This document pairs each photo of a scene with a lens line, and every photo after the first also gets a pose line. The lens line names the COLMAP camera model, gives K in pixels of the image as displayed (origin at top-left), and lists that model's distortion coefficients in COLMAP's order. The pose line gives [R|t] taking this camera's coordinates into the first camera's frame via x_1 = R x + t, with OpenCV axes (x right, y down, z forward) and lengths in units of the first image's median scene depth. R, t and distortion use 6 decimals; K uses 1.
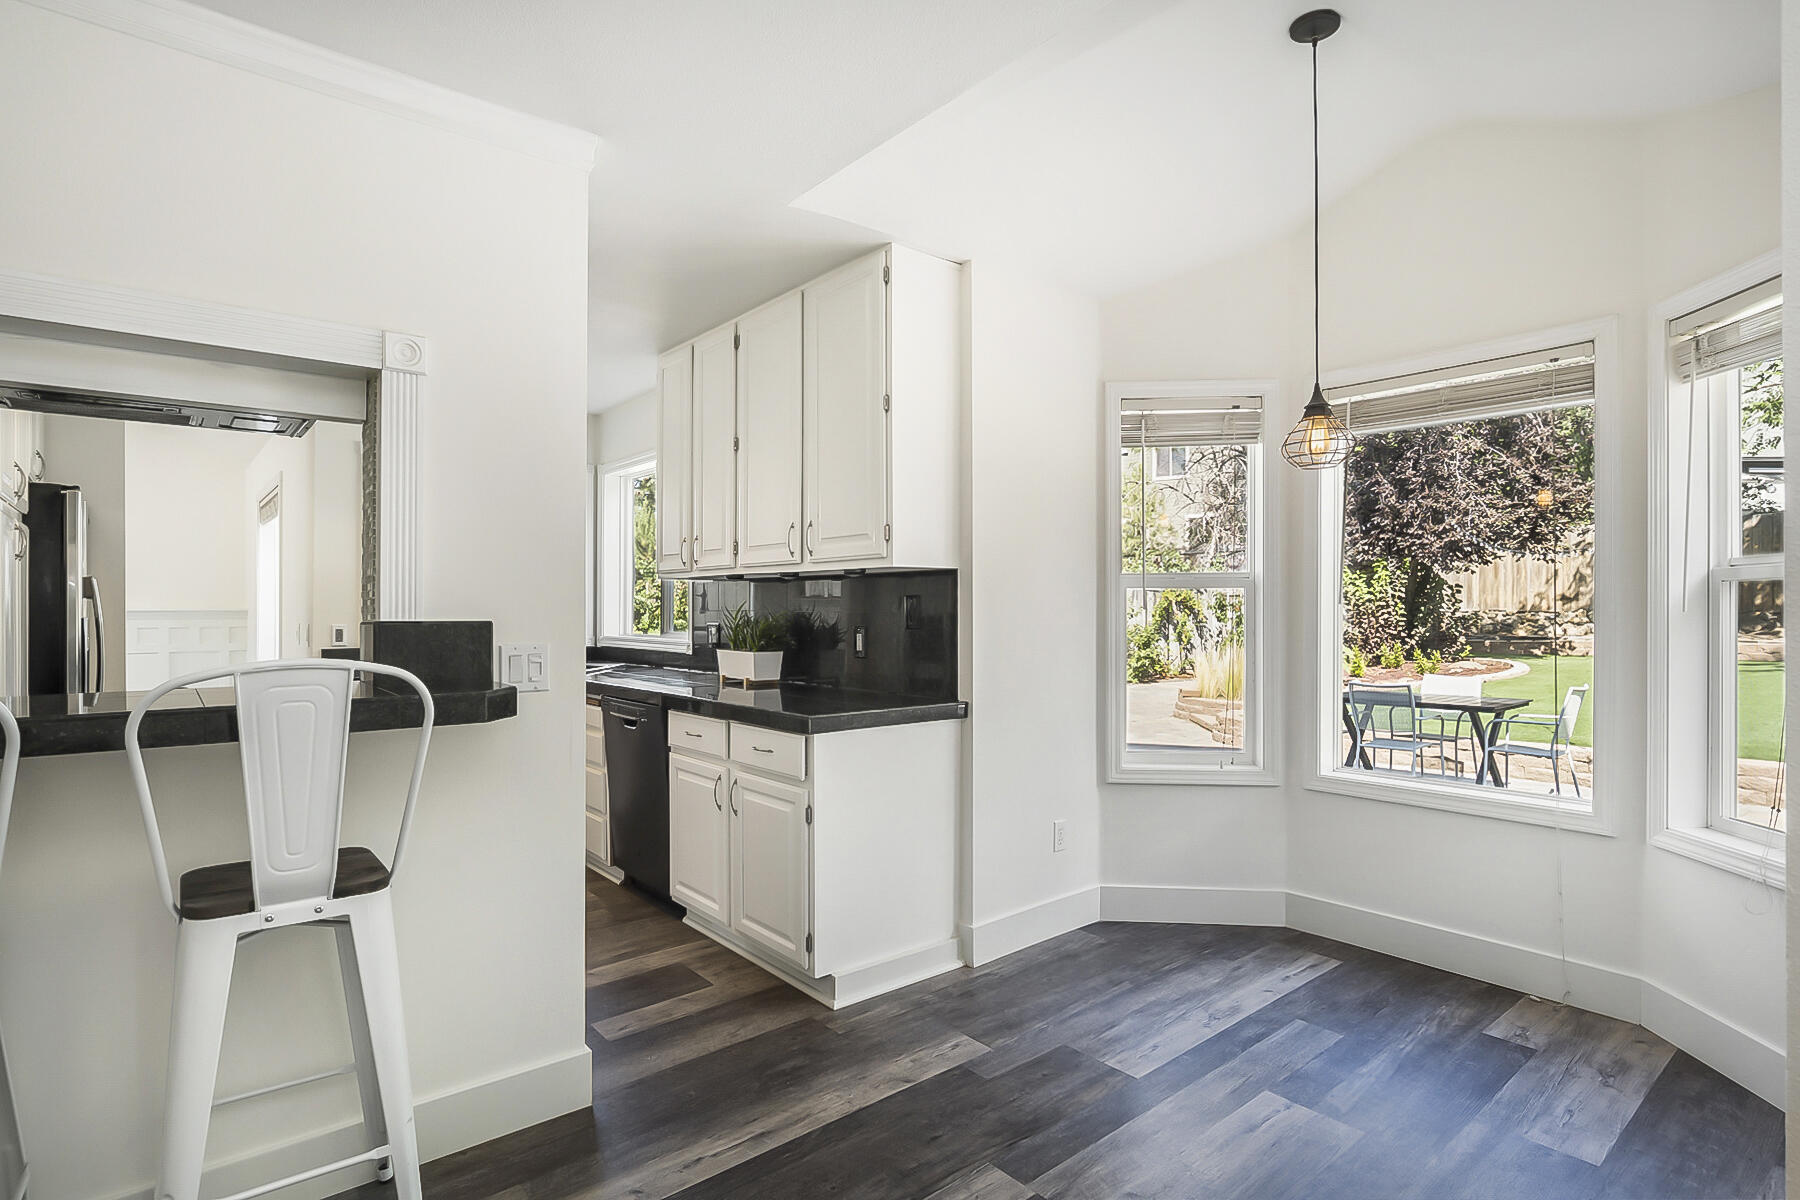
lens RADIAL K [[914.7, 0, 903.8], [0, 914.7, 606.9], [0, 0, 1]] dist [-0.020313, 0.007608]
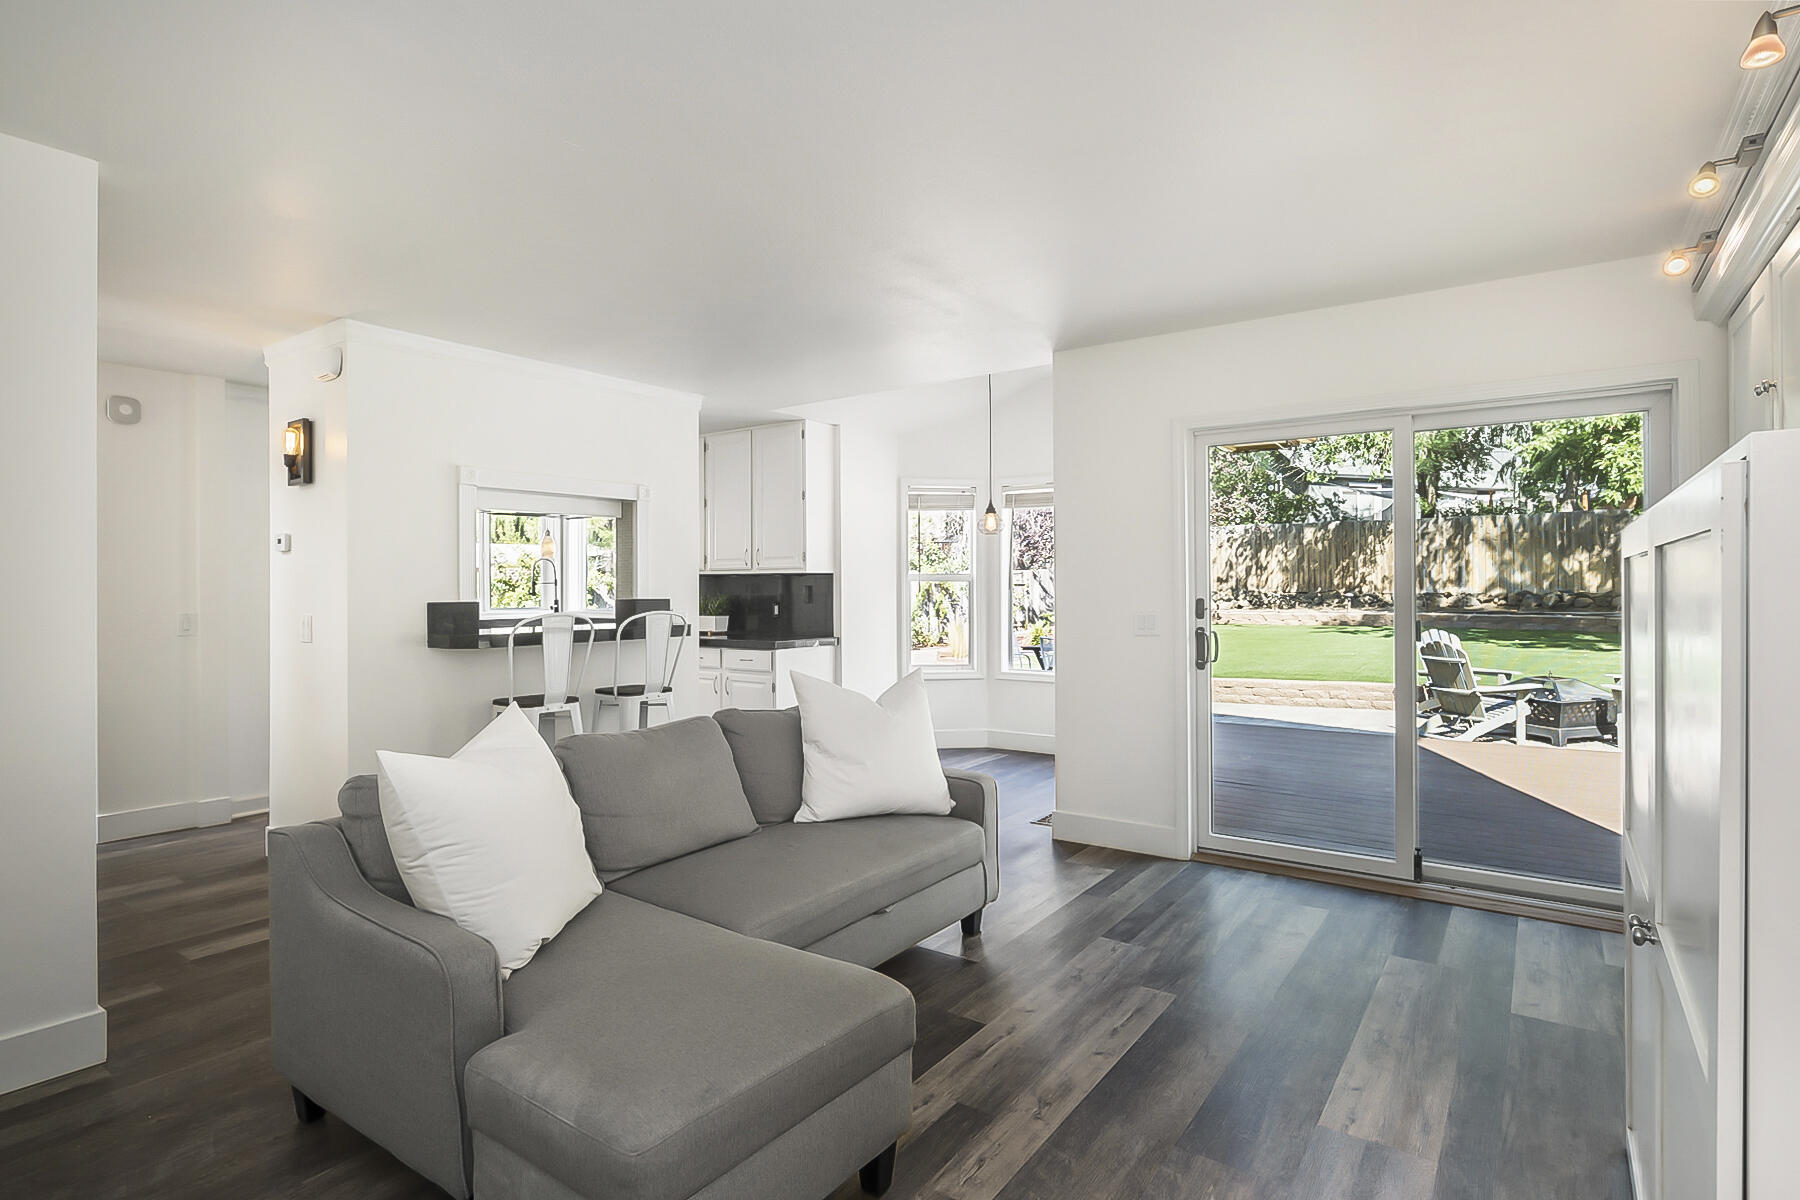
lens RADIAL K [[914.7, 0, 896.3], [0, 914.7, 590.4], [0, 0, 1]] dist [-0.020313, 0.007608]
pose [[0.969449, -0.004369, 0.245256, -0.276071], [0.003698, 0.999988, 0.003195, -0.007330], [-0.245267, -0.002191, 0.969453, -0.922424]]
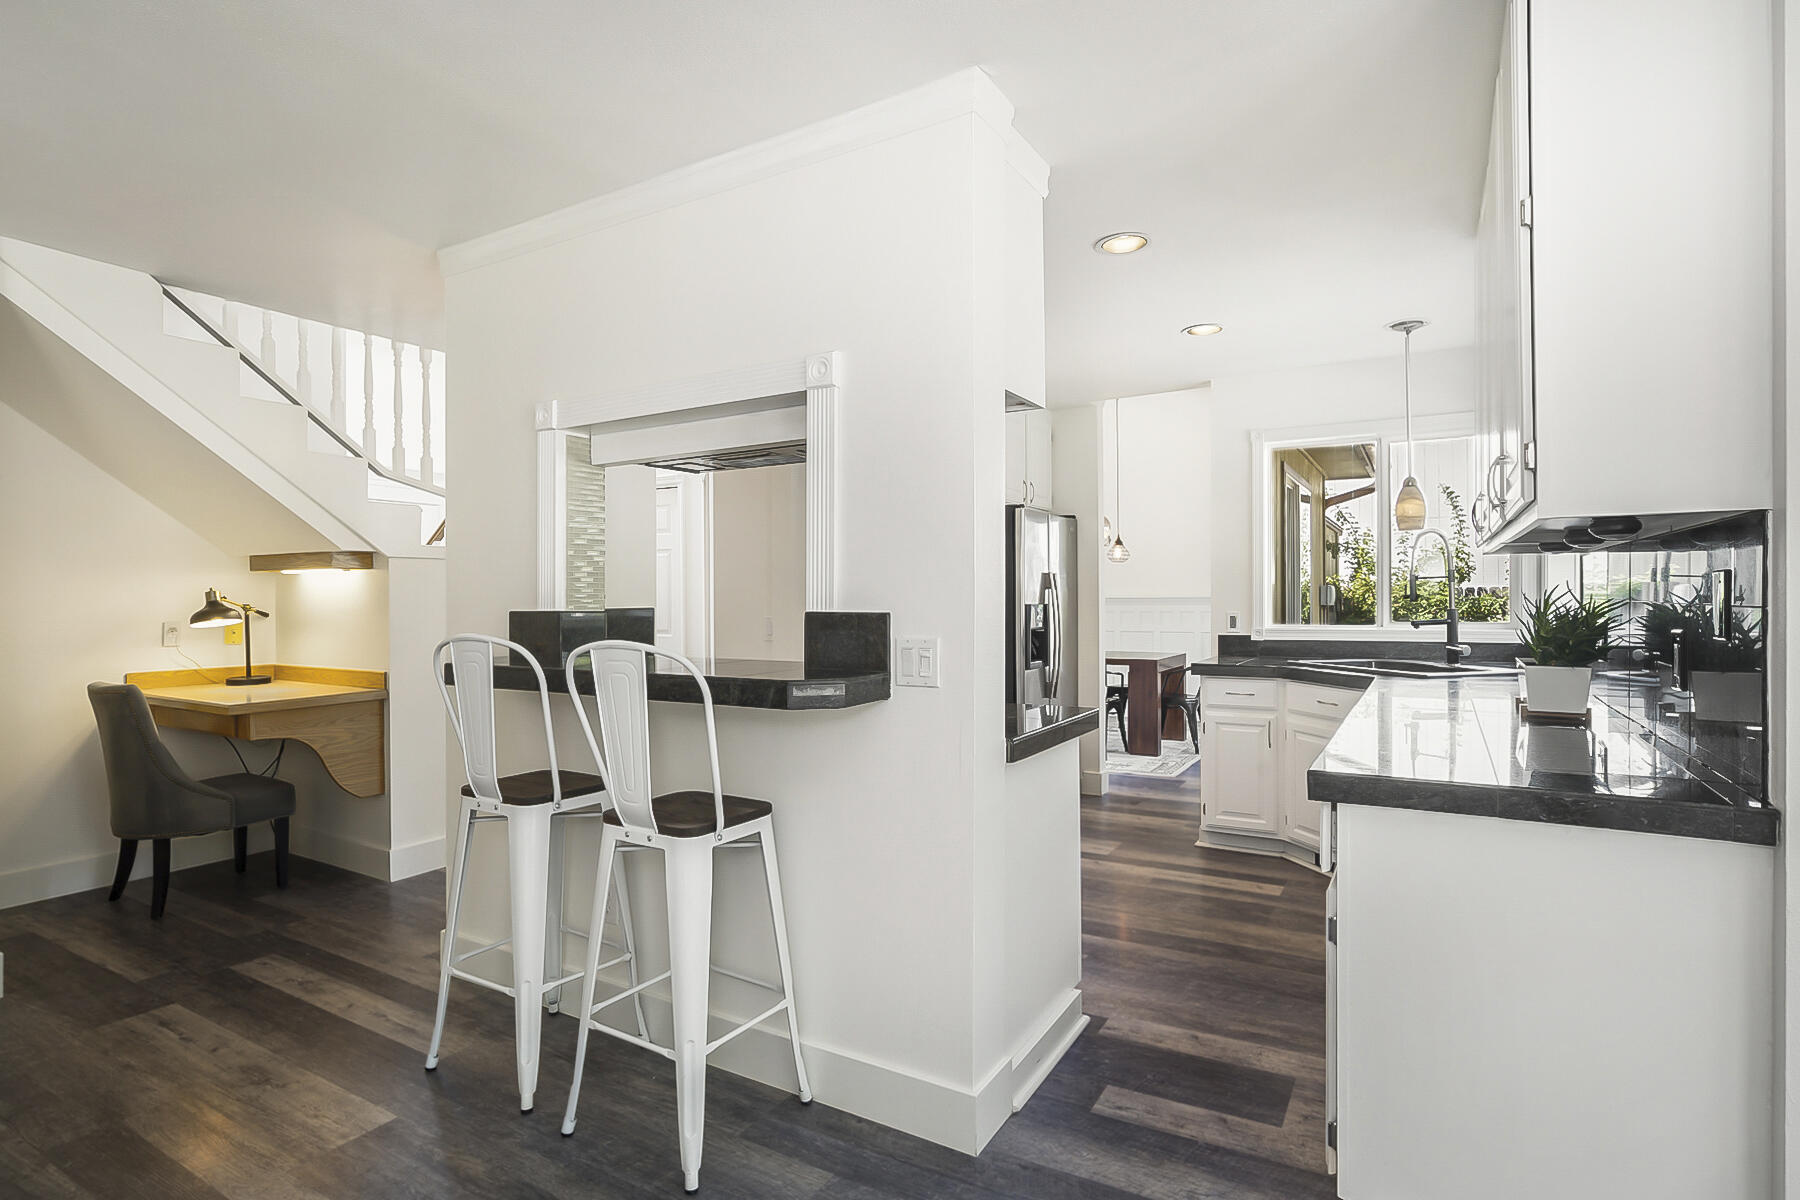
lens RADIAL K [[914.7, 0, 903.2], [0, 914.7, 599.3], [0, 0, 1]] dist [-0.020313, 0.007608]
pose [[0.324768, 0.001203, -0.945793, 0.300761], [0.008276, 0.999957, 0.004113, -0.001871], [0.945757, -0.009163, 0.324744, 0.408201]]
